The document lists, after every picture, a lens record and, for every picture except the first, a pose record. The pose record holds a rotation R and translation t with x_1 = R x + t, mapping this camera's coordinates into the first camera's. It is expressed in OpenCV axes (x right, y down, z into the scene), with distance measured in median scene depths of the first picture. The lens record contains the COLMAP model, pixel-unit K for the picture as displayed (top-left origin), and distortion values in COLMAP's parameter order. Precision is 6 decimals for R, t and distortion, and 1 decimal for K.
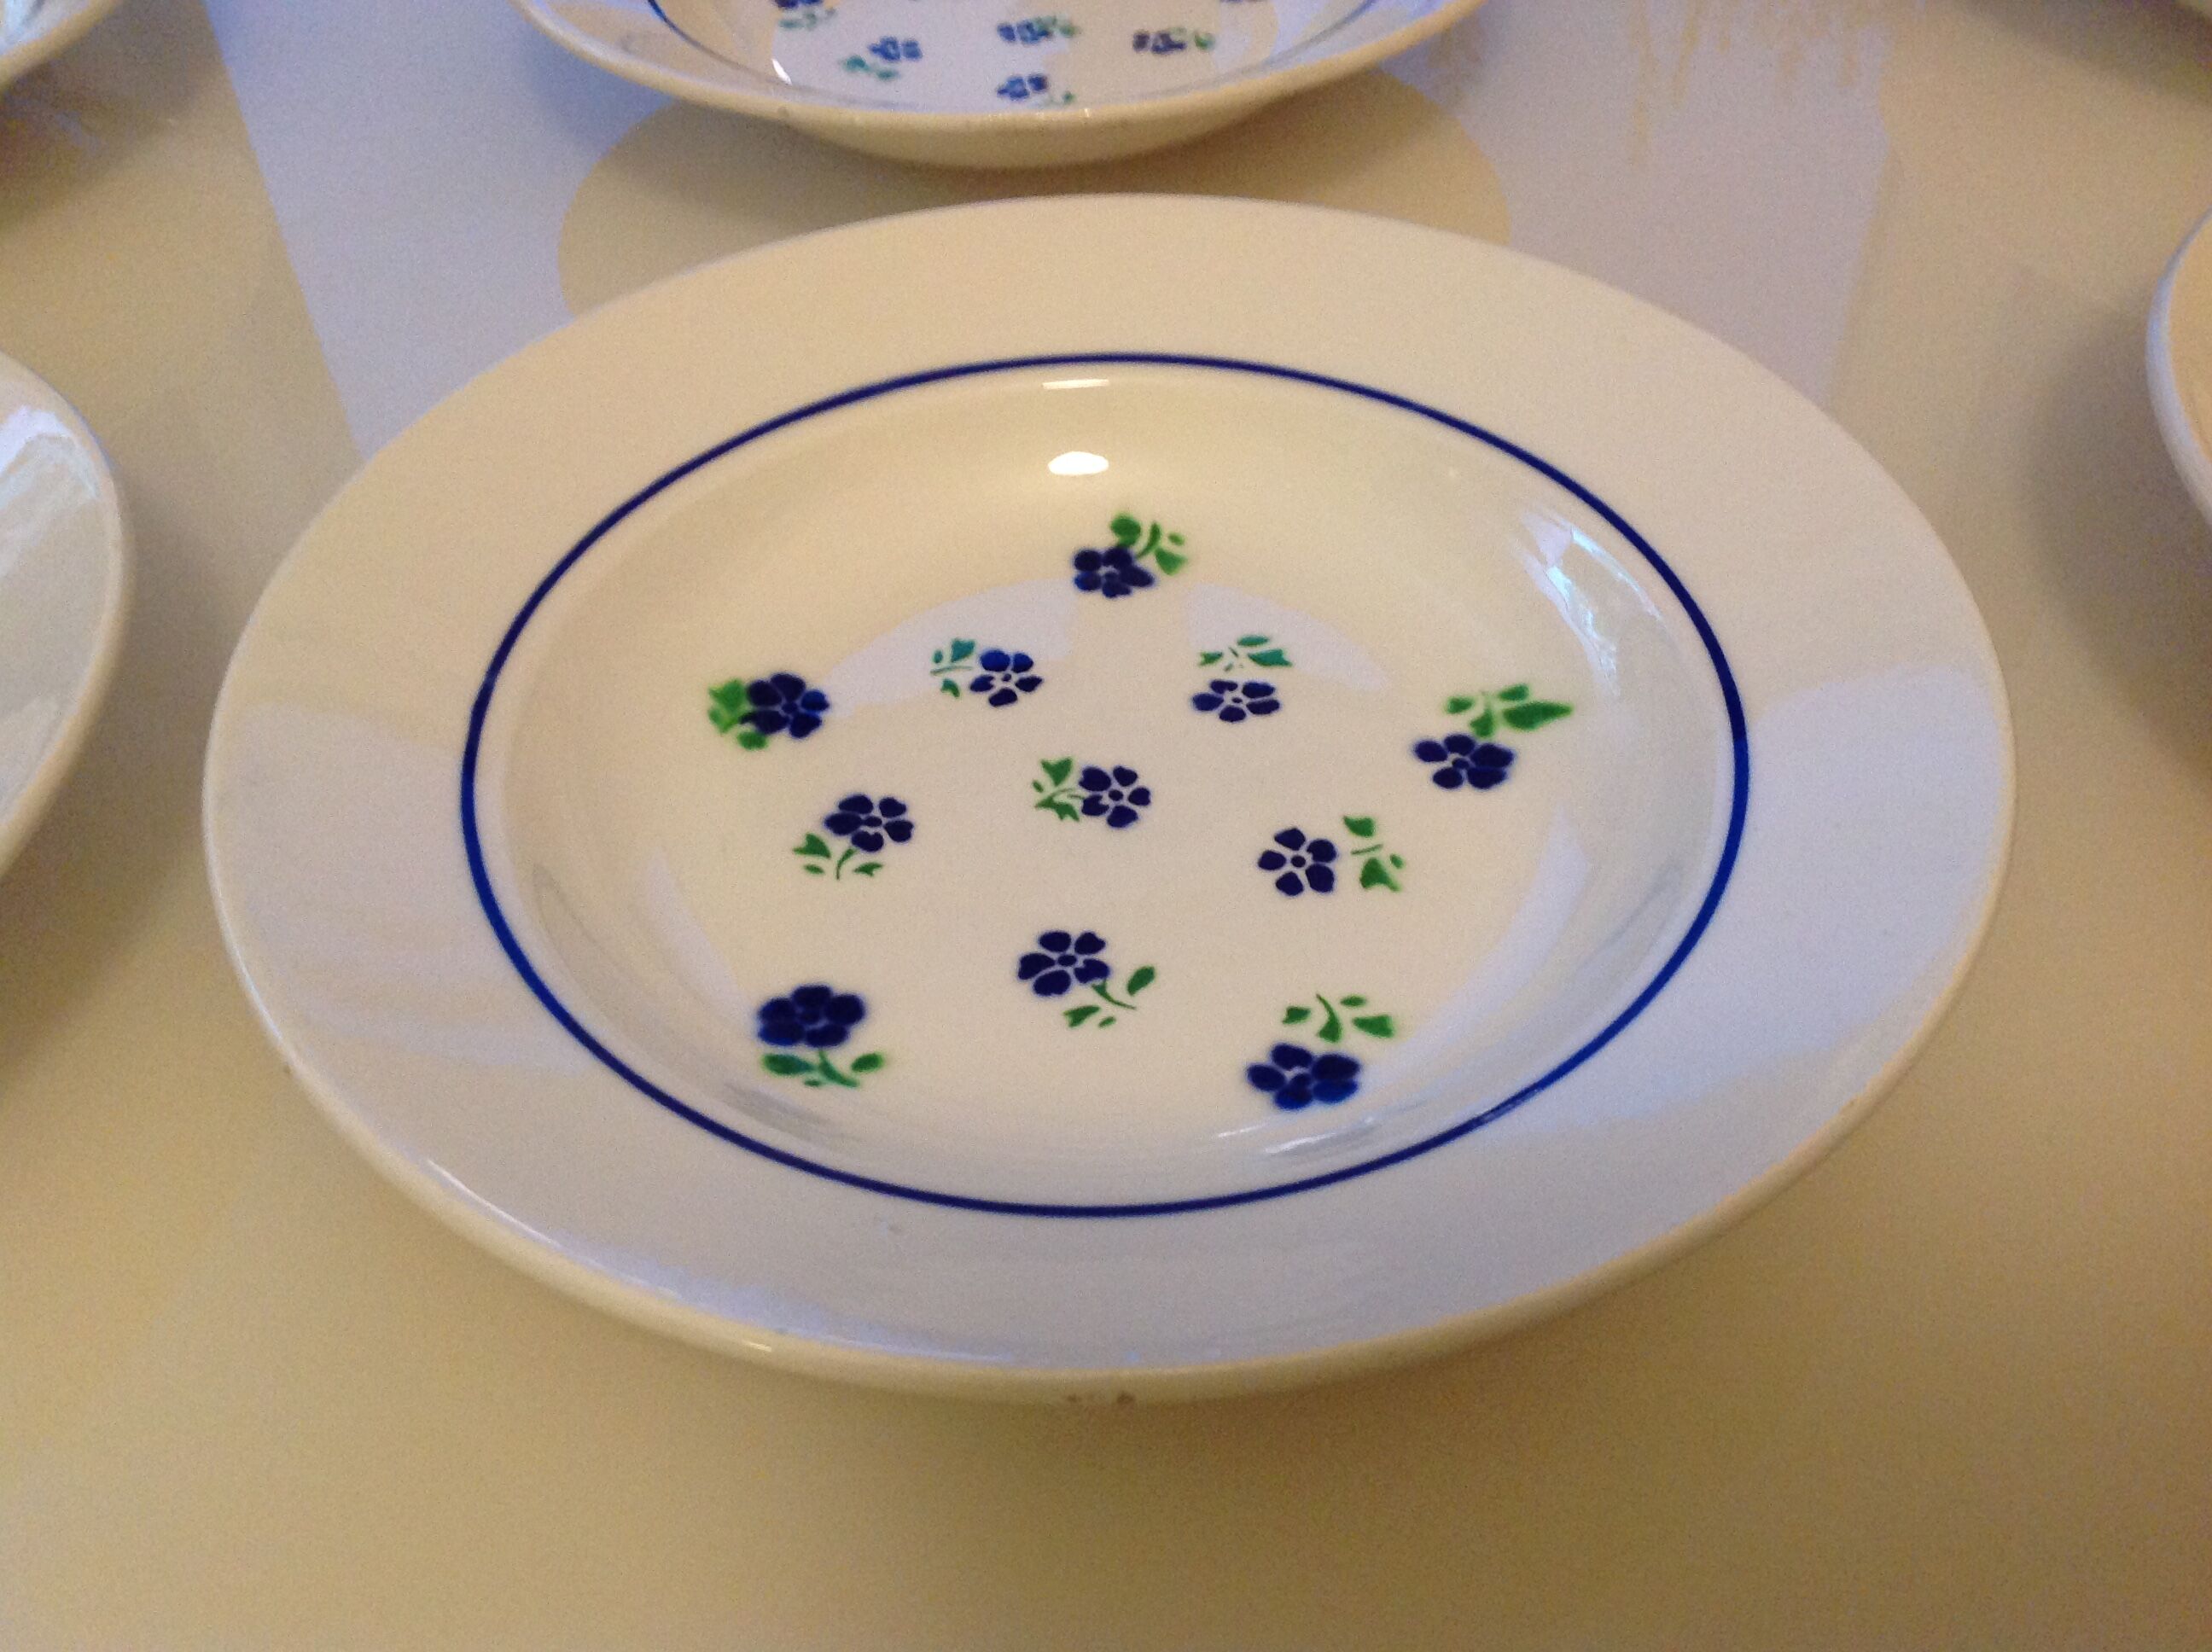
lens RADIAL K [[2123.1, 0, 1106.0], [0, 2123.1, 826.0], [0, 0, 1]] dist [0.068613, -0.014037]
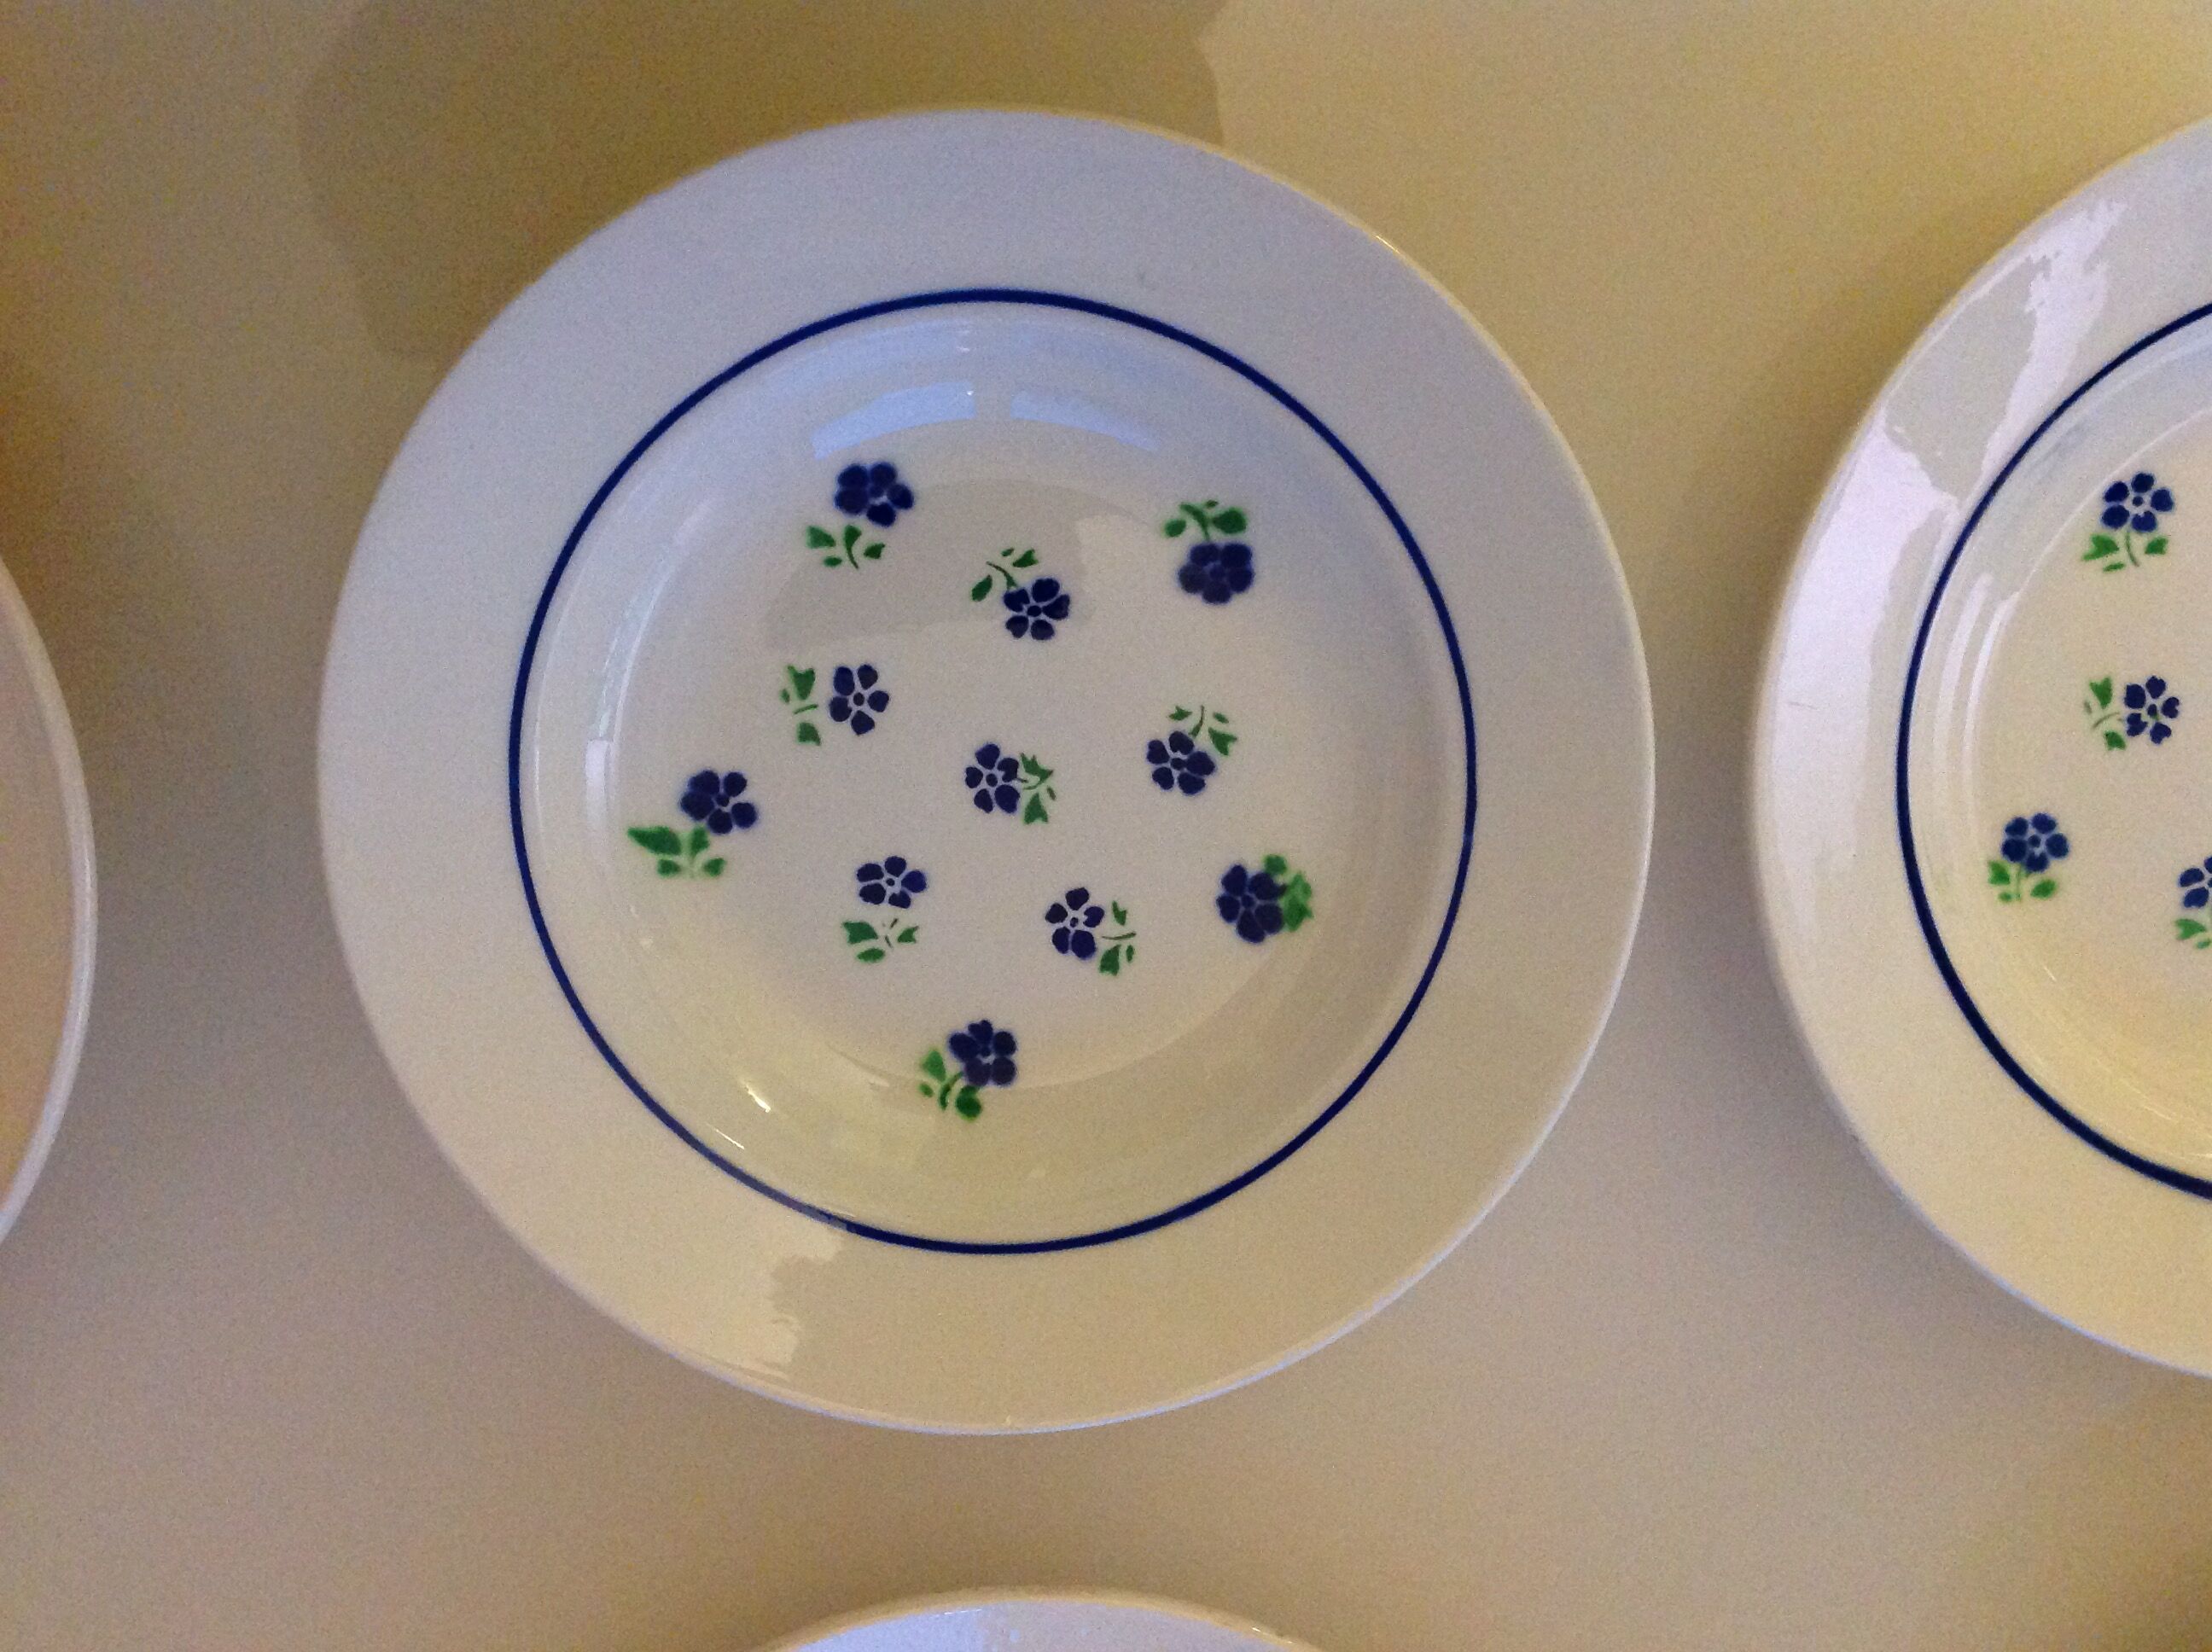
lens RADIAL K [[2123.1, 0, 1106.0], [0, 2123.1, 826.0], [0, 0, 1]] dist [0.068613, -0.014037]
pose [[-0.998776, -0.048168, 0.011244, -0.080790], [0.044950, -0.789029, 0.612710, -0.826741], [-0.020641, 0.612465, 0.790228, -0.012706]]
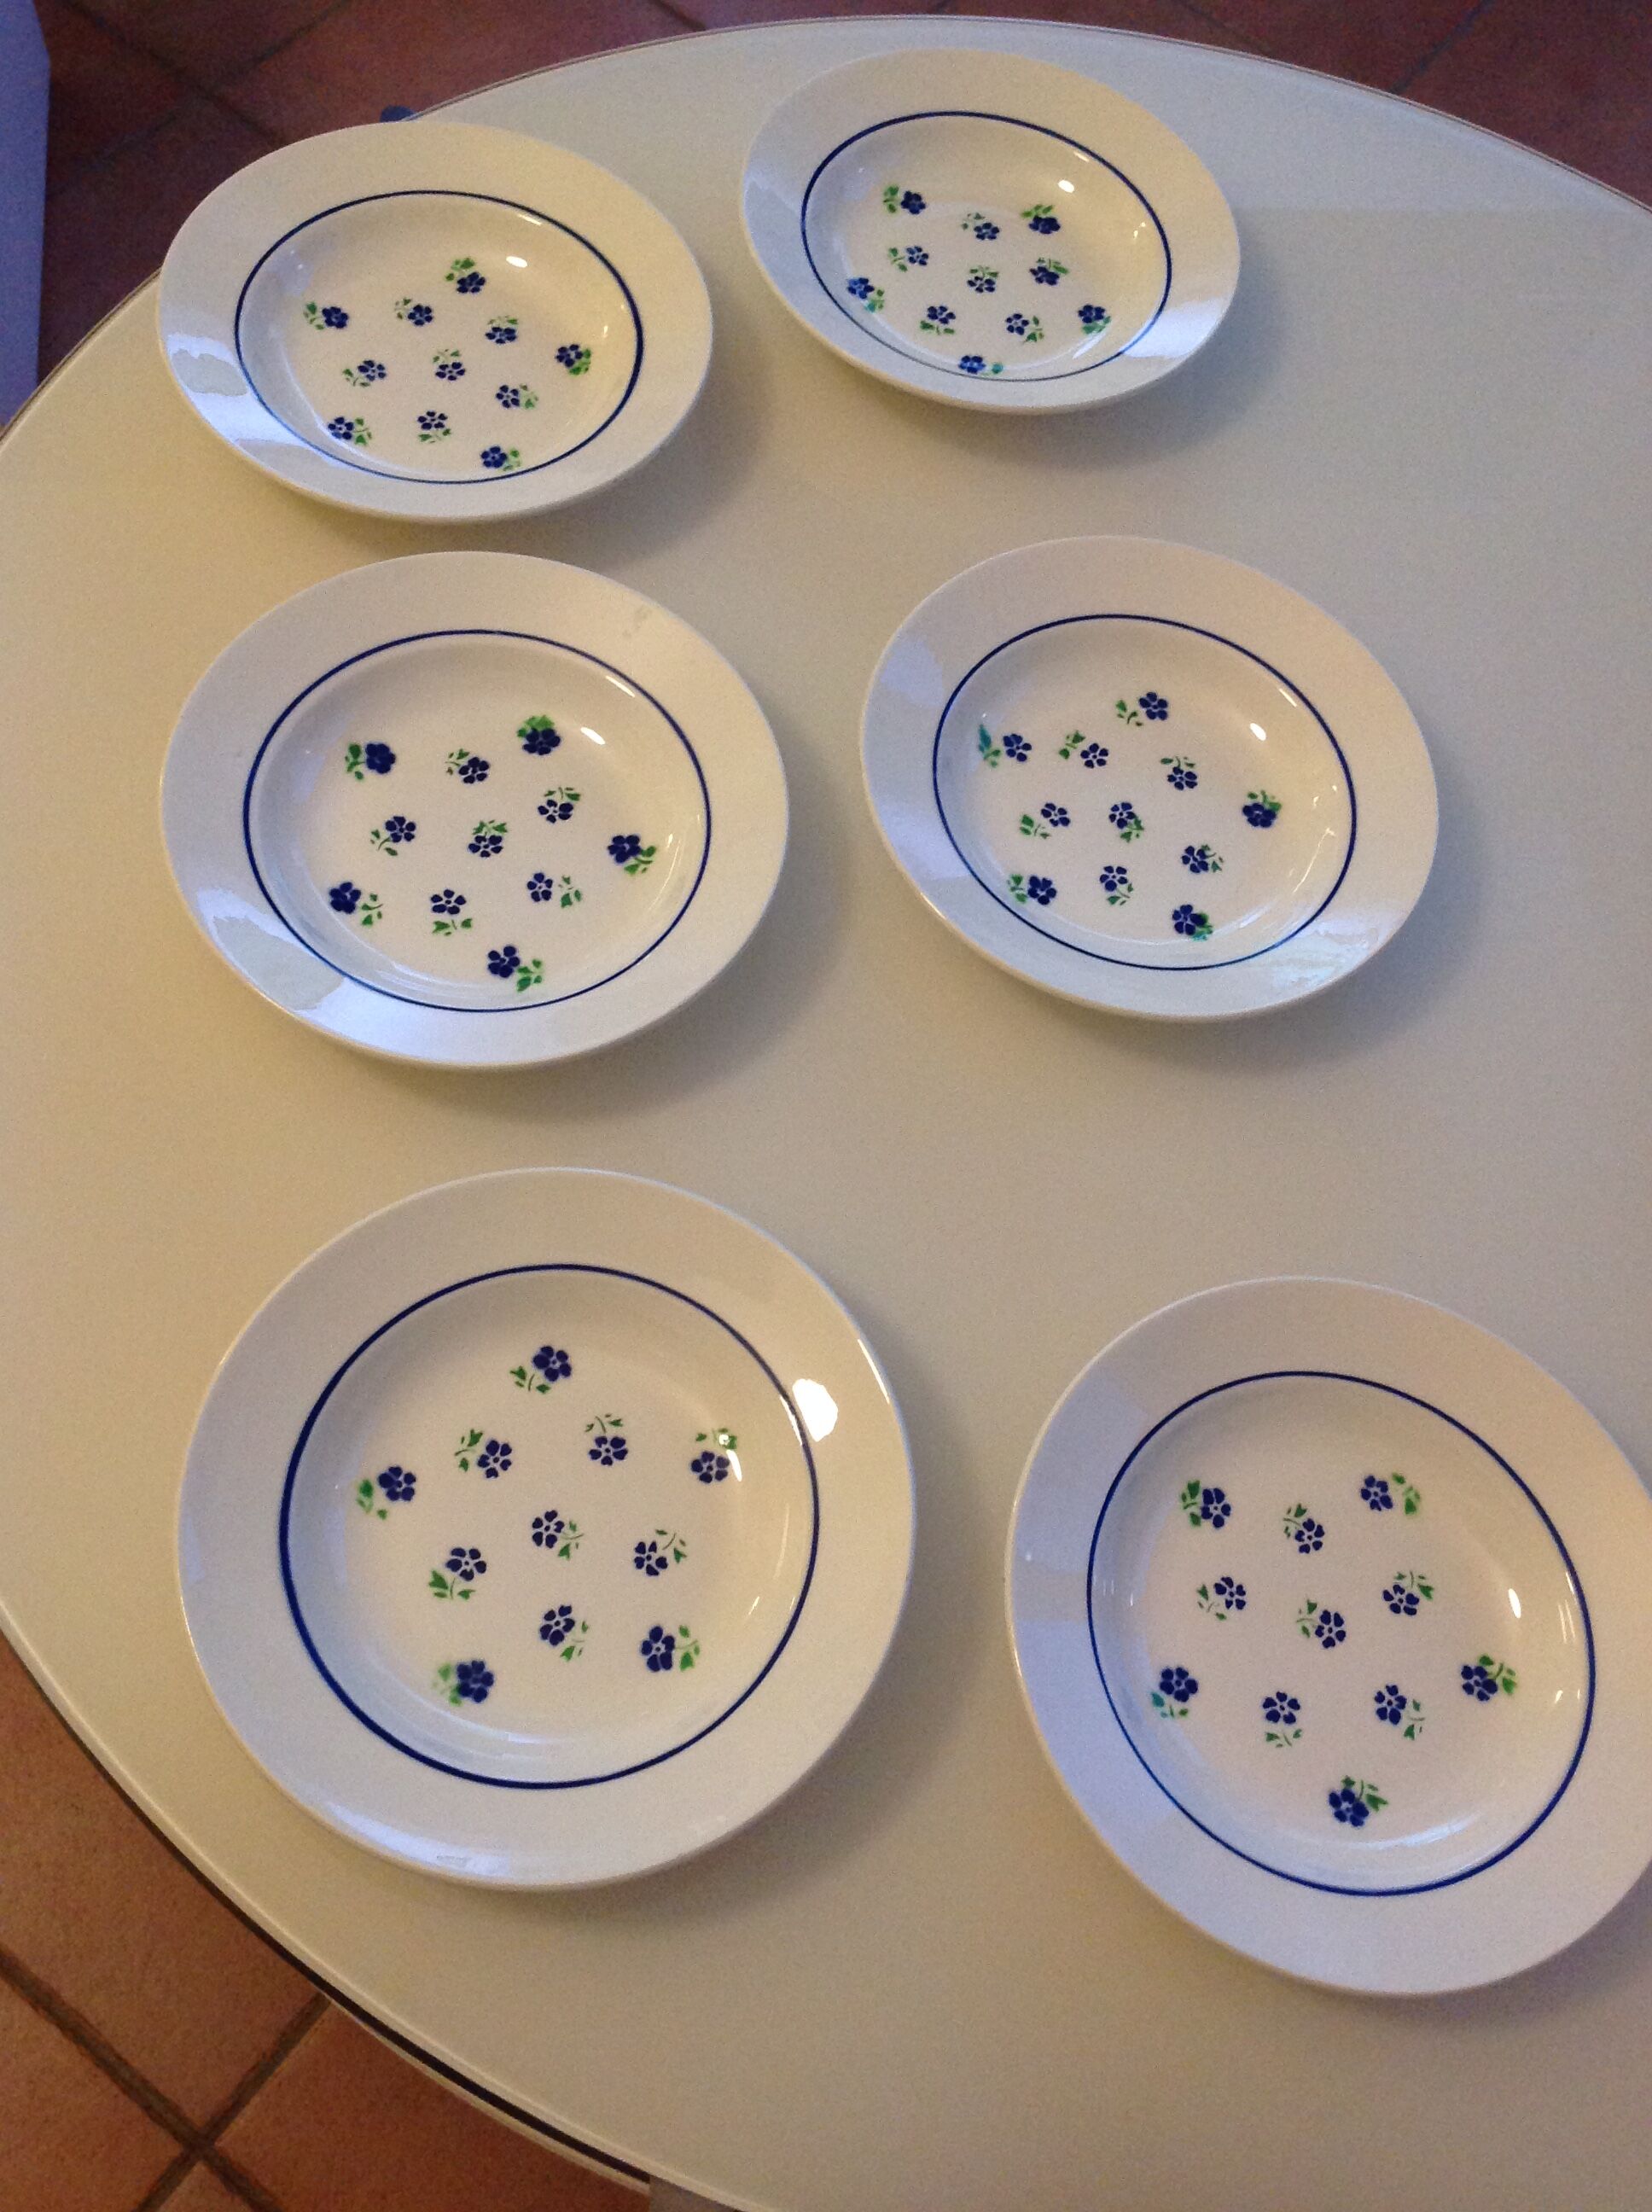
lens RADIAL K [[2123.1, 0, 826.0], [0, 2123.1, 1106.0], [0, 0, 1]] dist [0.068613, -0.014037]
pose [[0.063224, 0.903019, -0.424923, 1.449532], [-0.782526, 0.309109, 0.540467, -1.678029], [0.619399, 0.298343, 0.726179, -0.571331]]
